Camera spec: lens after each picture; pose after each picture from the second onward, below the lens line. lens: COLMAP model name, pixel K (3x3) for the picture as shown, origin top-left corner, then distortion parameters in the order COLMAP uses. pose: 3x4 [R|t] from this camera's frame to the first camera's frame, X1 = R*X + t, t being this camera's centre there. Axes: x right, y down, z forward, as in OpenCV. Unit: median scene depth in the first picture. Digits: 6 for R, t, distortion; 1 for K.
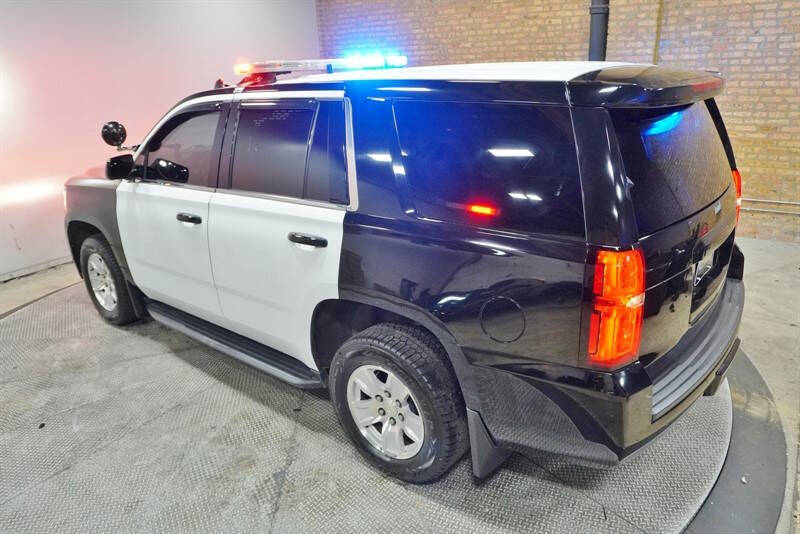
lens RADIAL K [[563.4, 0, 403.6], [0, 563.4, 268.5], [0, 0, 1]] dist [-0.033829, -0.000500]
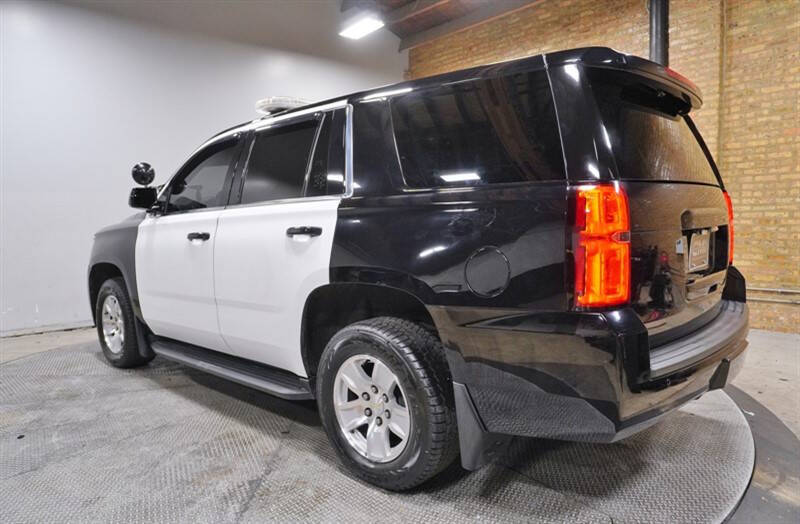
lens RADIAL K [[541.3, 0, 400.0], [0, 541.3, 262.0], [0, 0, 1]] dist [-0.041438, 0.025093]
pose [[0.998577, 0.022766, -0.048217, 0.048411], [-0.034234, 0.967016, -0.252403, 0.219701], [0.040880, 0.253694, 0.966420, 0.058272]]
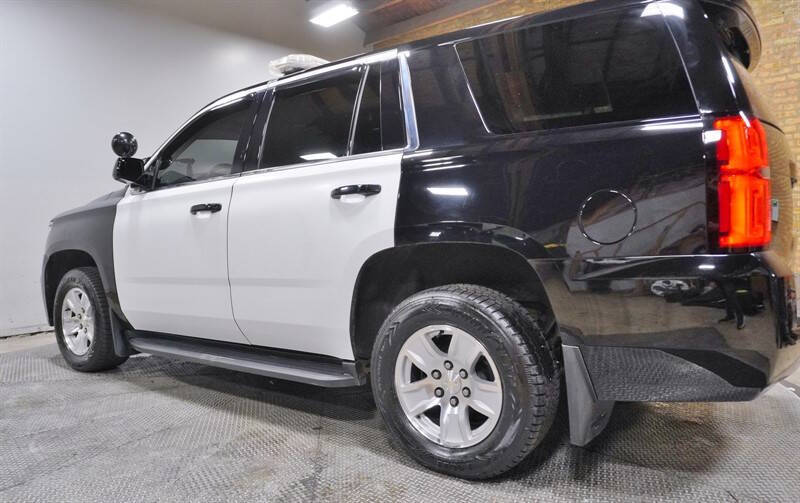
lens RADIAL K [[554.0, 0, 399.1], [0, 554.0, 251.8], [0, 0, 1]] dist [-0.039419, 0.027456]
pose [[0.997197, 0.014768, 0.073345, -0.147752], [0.007800, 0.954462, -0.298230, 0.276325], [-0.074410, 0.297966, 0.951672, 0.155370]]
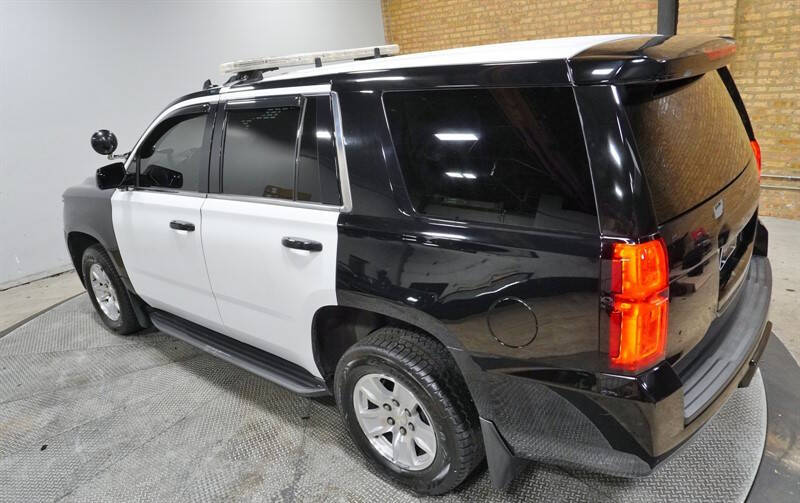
lens RADIAL K [[554.0, 0, 399.1], [0, 554.0, 251.8], [0, 0, 1]] dist [-0.039419, 0.027456]
pose [[0.997973, -0.056636, -0.029029, 0.016672], [0.056650, 0.998394, -0.000369, -0.025725], [0.029003, -0.001277, 0.999579, 0.067429]]
